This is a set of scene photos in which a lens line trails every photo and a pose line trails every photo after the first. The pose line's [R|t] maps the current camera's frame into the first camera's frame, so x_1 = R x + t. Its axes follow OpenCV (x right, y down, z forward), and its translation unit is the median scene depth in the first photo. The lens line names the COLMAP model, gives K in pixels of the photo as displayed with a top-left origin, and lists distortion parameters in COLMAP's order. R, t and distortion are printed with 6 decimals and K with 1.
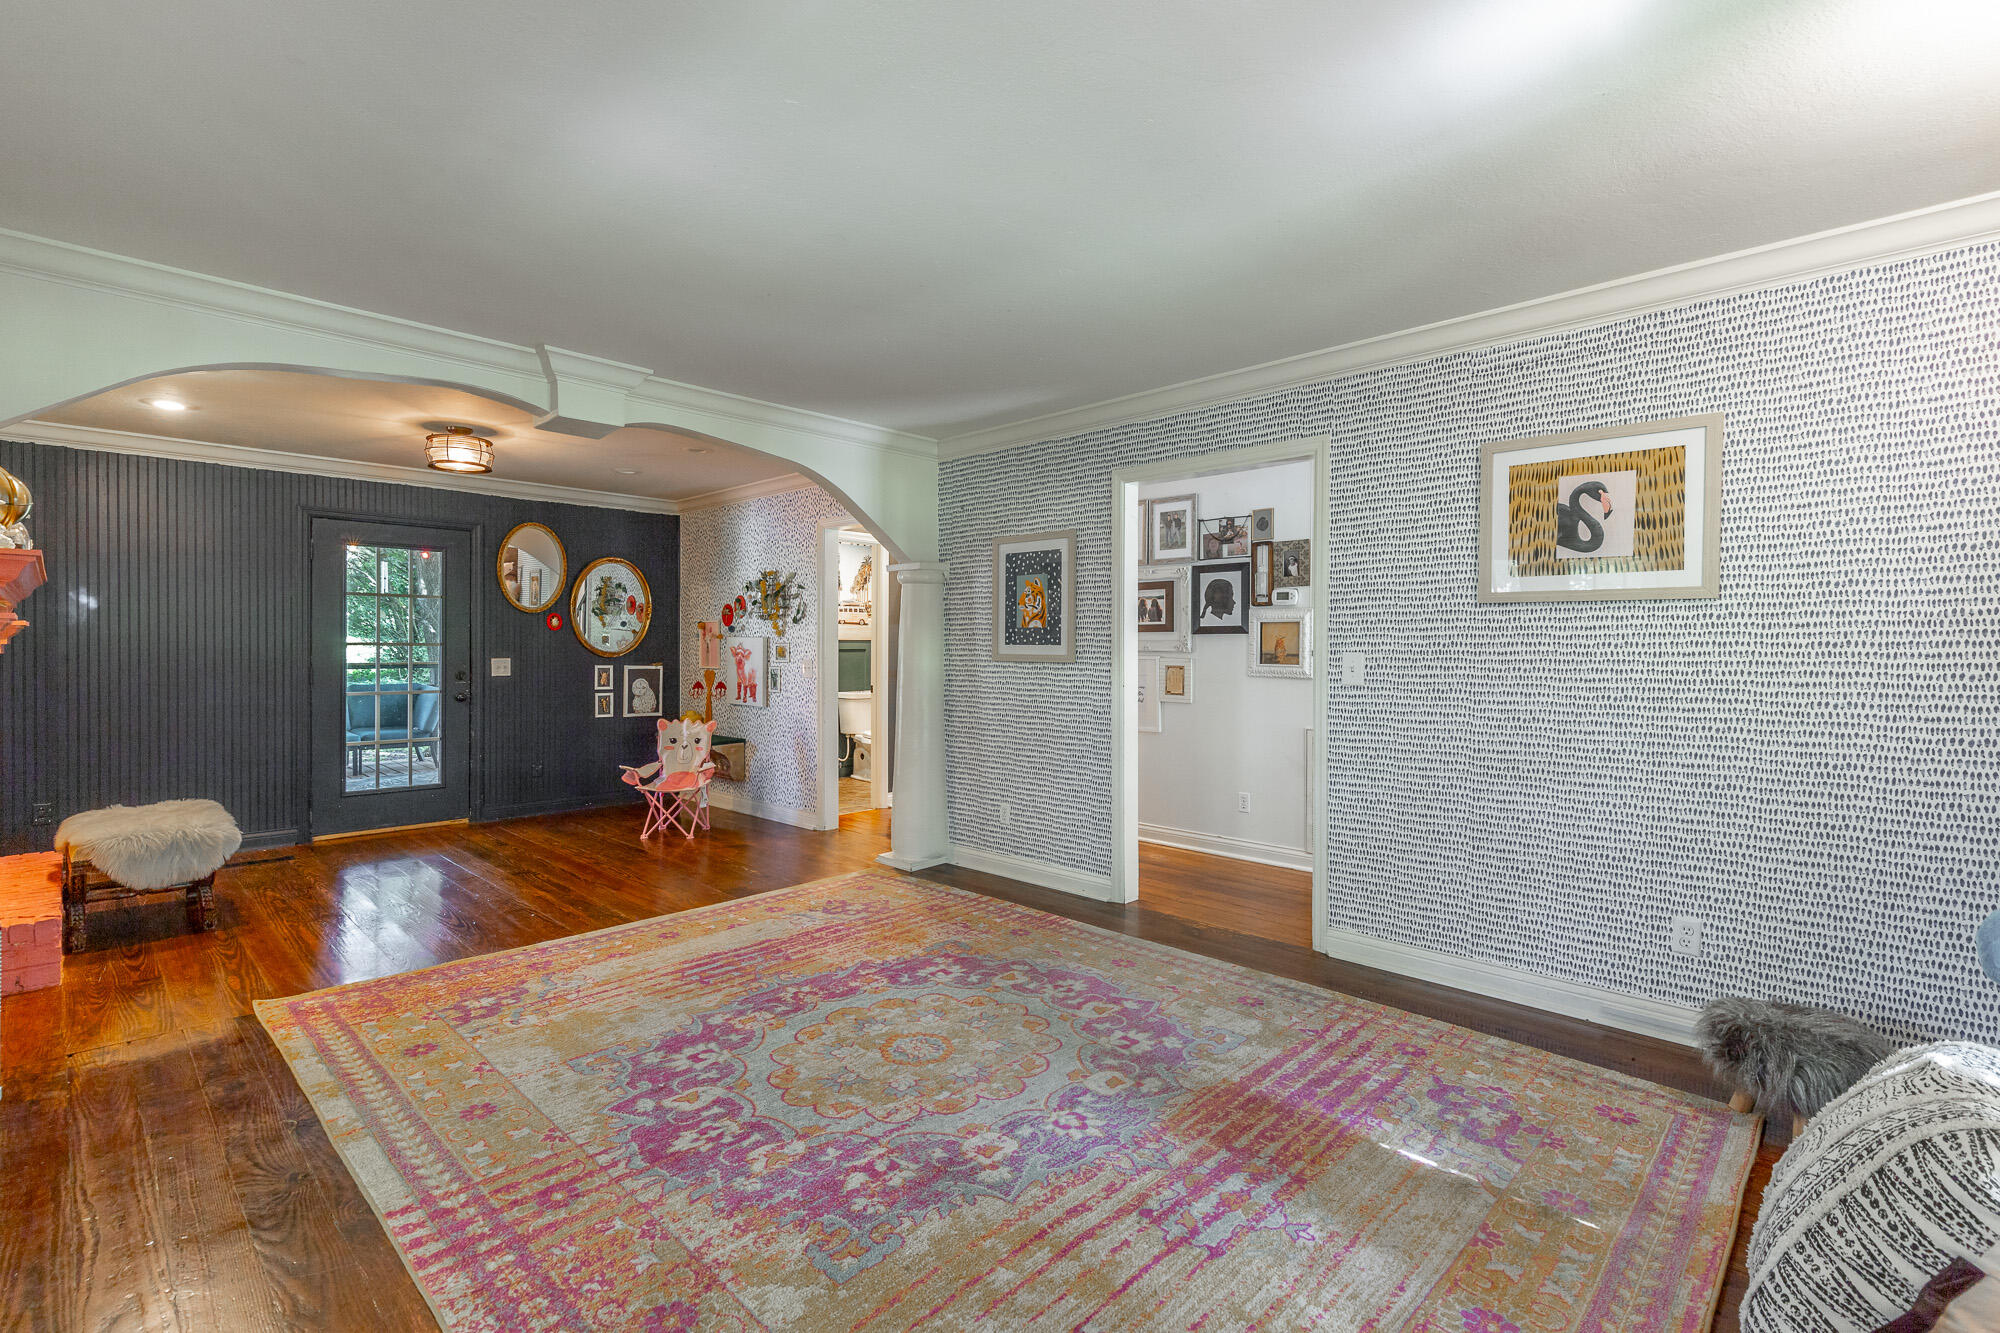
lens RADIAL K [[905.1, 0, 974.2], [0, 905.1, 652.7], [0, 0, 1]] dist [0.009541, -0.001201]
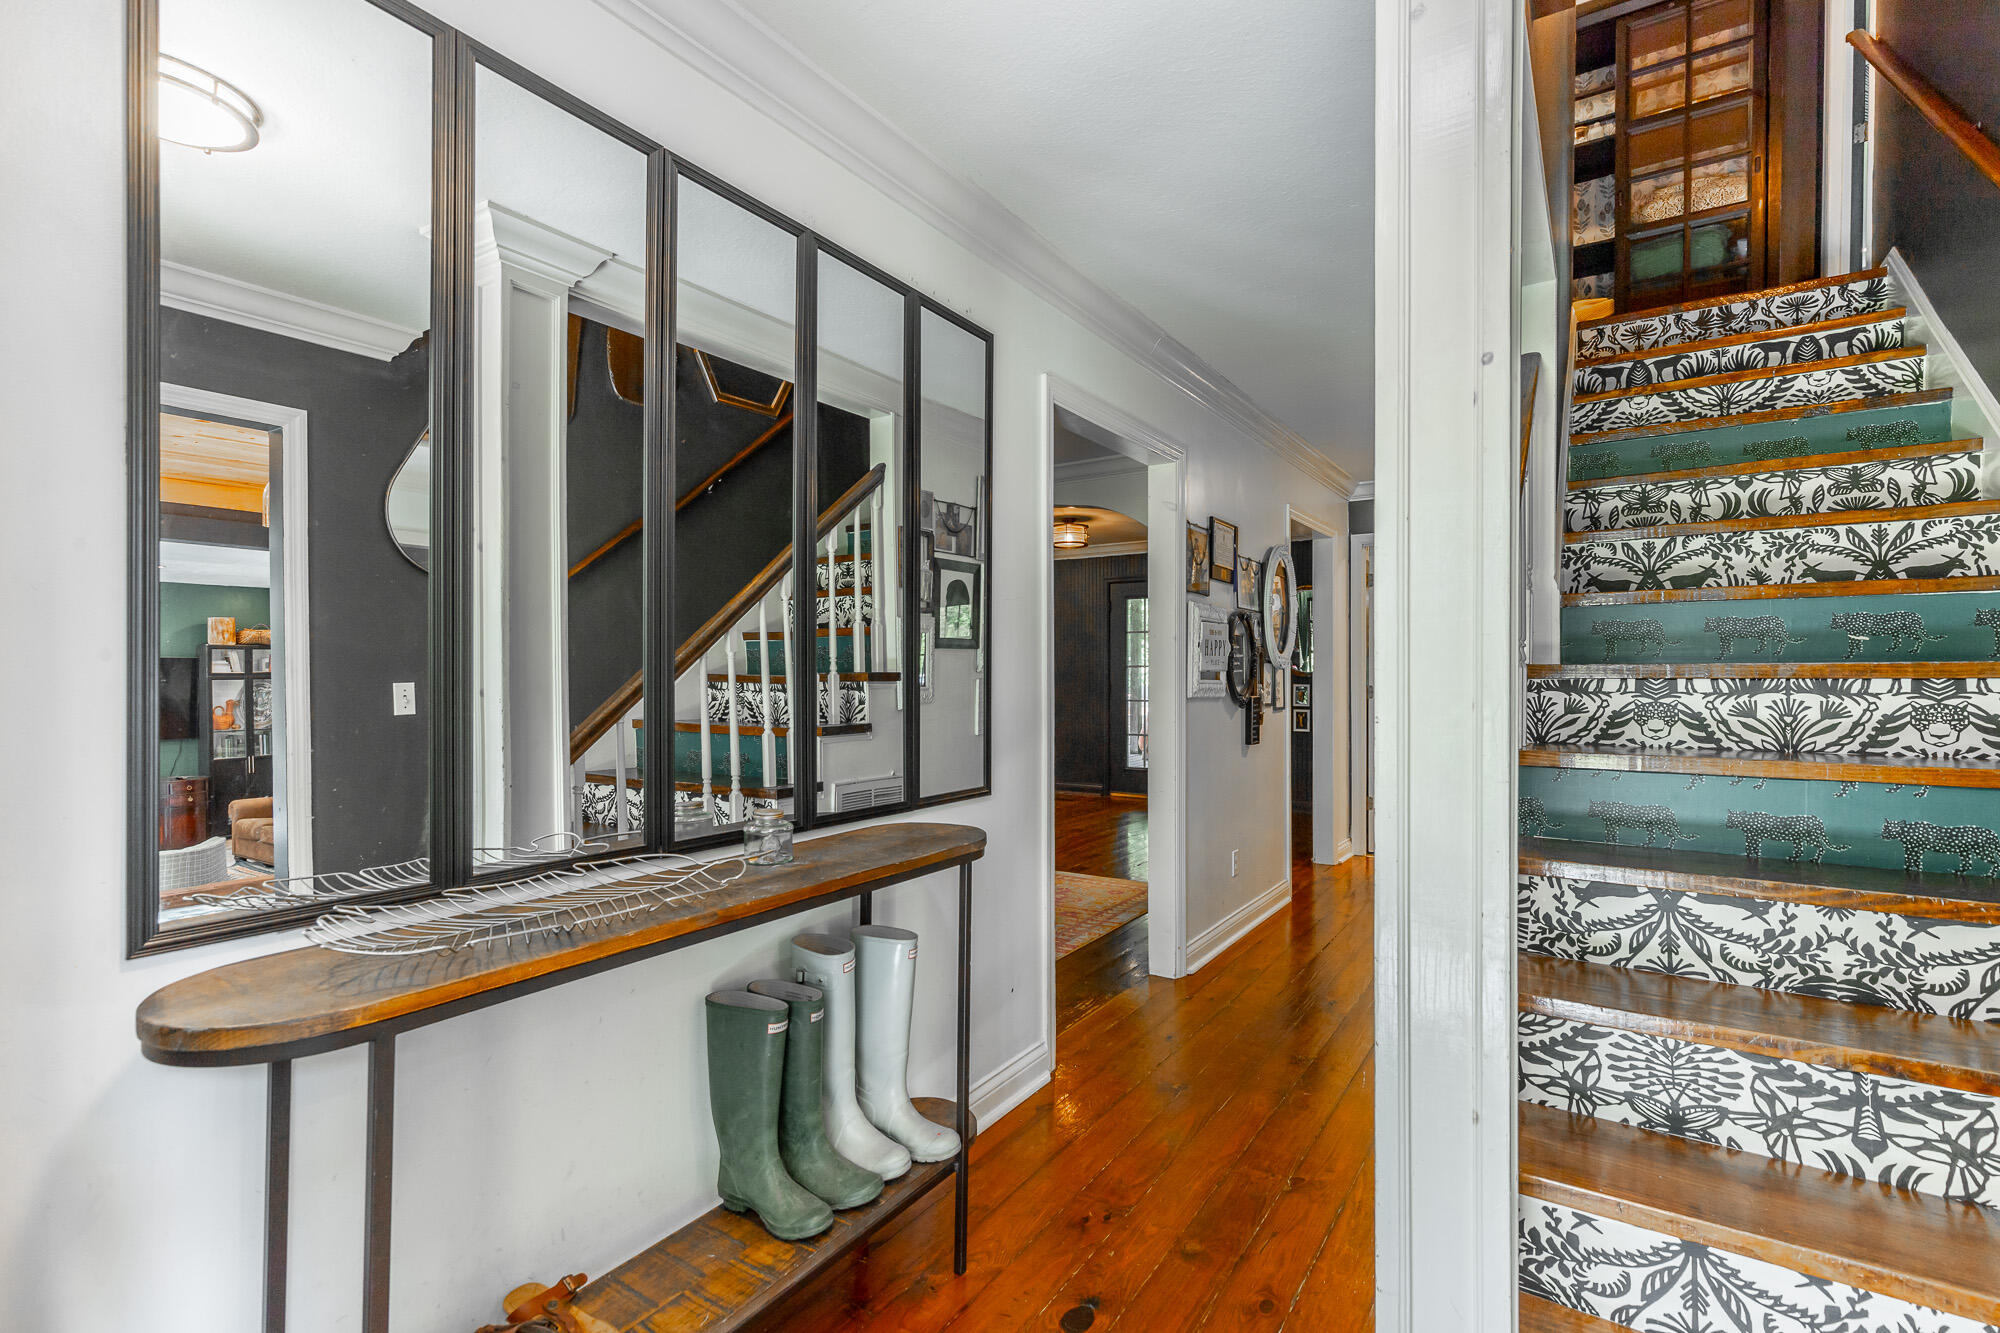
lens RADIAL K [[905.1, 0, 1025.4], [0, 905.1, 678.4], [0, 0, 1]] dist [0.009541, -0.001201]
pose [[0.201681, -0.001728, -0.979450, 1.171699], [0.013329, 0.999911, 0.000981, 0.013538], [0.979361, -0.013253, 0.201686, 0.909984]]
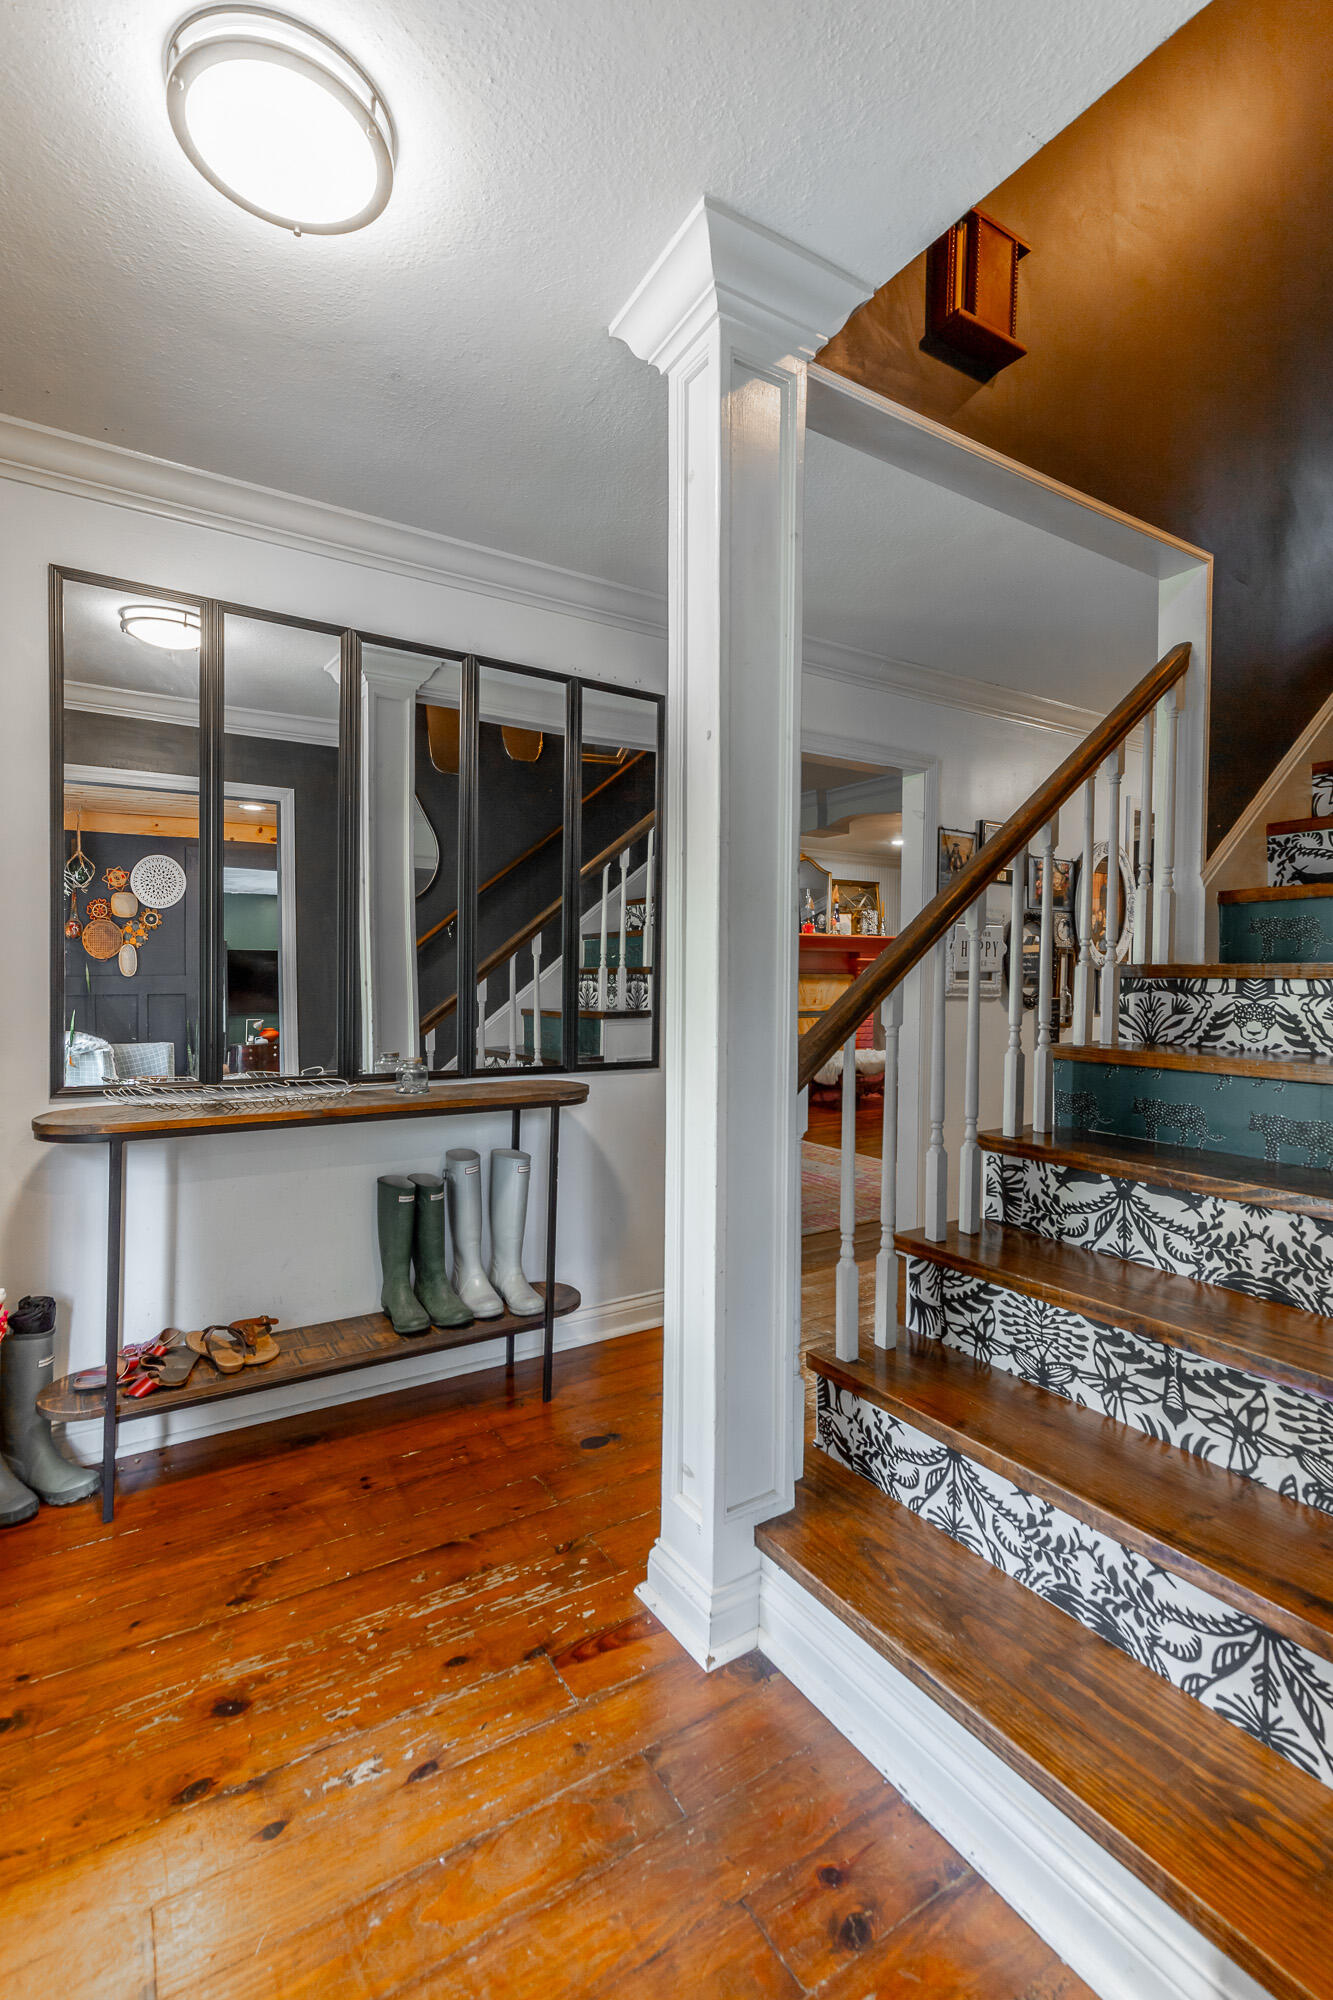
lens RADIAL K [[905.1, 0, 663.4], [0, 905.1, 1001.7], [0, 0, 1]] dist [0.009541, -0.001201]
pose [[-0.230182, 0.018493, -0.972972, 1.322575], [-0.002124, 0.999808, 0.019505, 0.024426], [0.973145, 0.006556, -0.230099, 1.226834]]
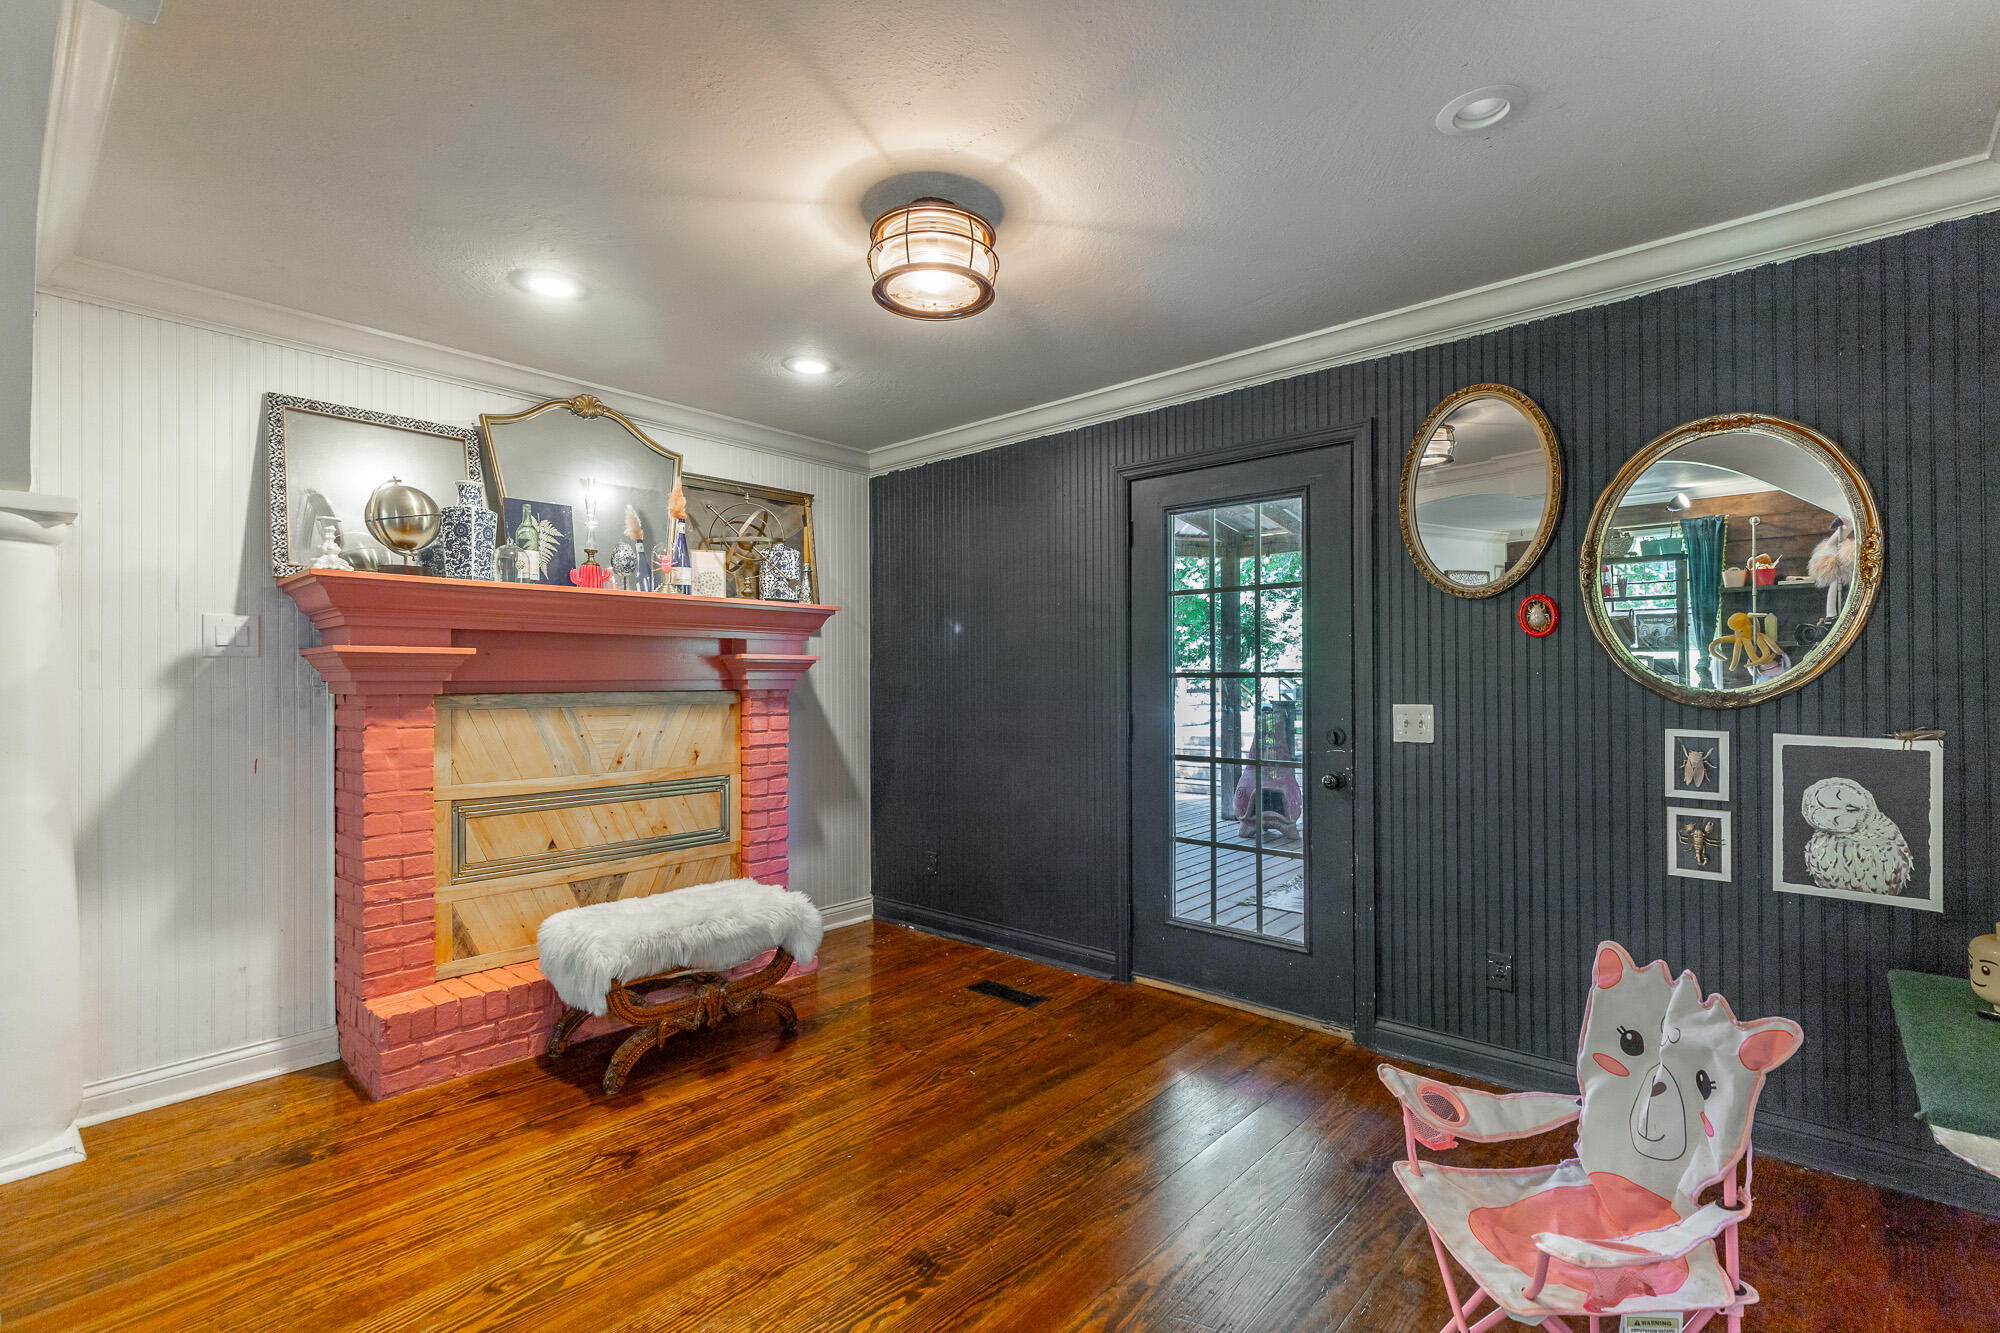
lens RADIAL K [[905.1, 0, 1006.2], [0, 905.1, 673.0], [0, 0, 1]] dist [0.009541, -0.001201]
pose [[0.065779, -0.013381, -0.997744, -0.143064], [0.000170, 0.999910, -0.013399, -0.007746], [0.997834, 0.000712, 0.065775, 1.422218]]
